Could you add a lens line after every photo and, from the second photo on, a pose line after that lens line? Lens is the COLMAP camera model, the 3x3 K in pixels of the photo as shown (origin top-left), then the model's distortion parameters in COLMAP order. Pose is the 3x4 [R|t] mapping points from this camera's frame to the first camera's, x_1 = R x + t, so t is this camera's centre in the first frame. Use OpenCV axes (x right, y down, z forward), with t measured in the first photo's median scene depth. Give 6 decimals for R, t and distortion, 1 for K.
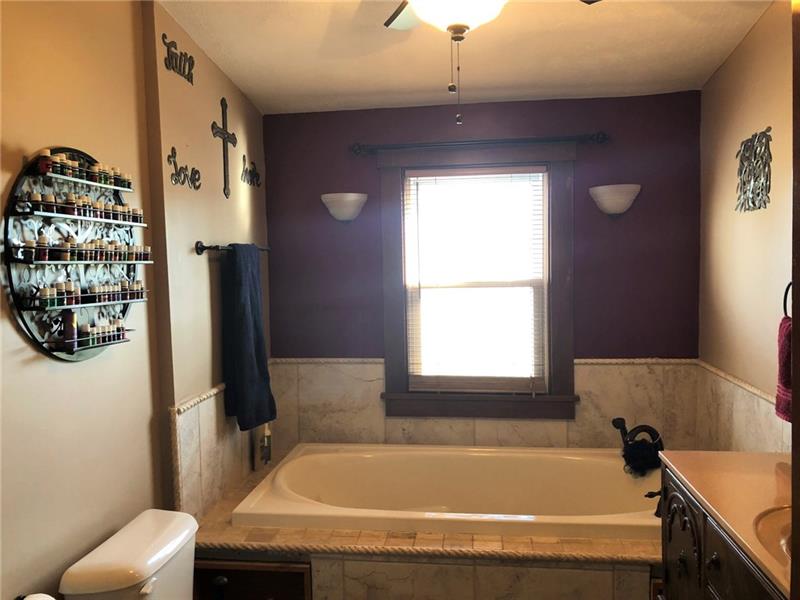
lens RADIAL K [[663.4, 0, 400.0], [0, 663.4, 300.0], [0, 0, 1]] dist [0.071688, -0.129259]
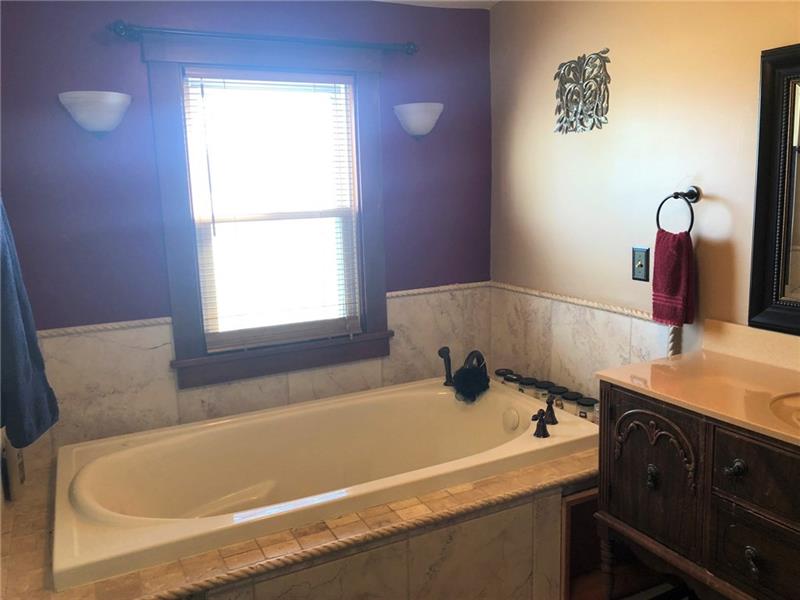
lens RADIAL K [[663.4, 0, 400.0], [0, 663.4, 300.0], [0, 0, 1]] dist [0.071688, -0.129259]
pose [[0.830480, -0.103234, 0.547400, -0.233878], [0.052221, 0.992778, 0.108002, -0.000851], [-0.554596, -0.061108, 0.829873, 0.217163]]
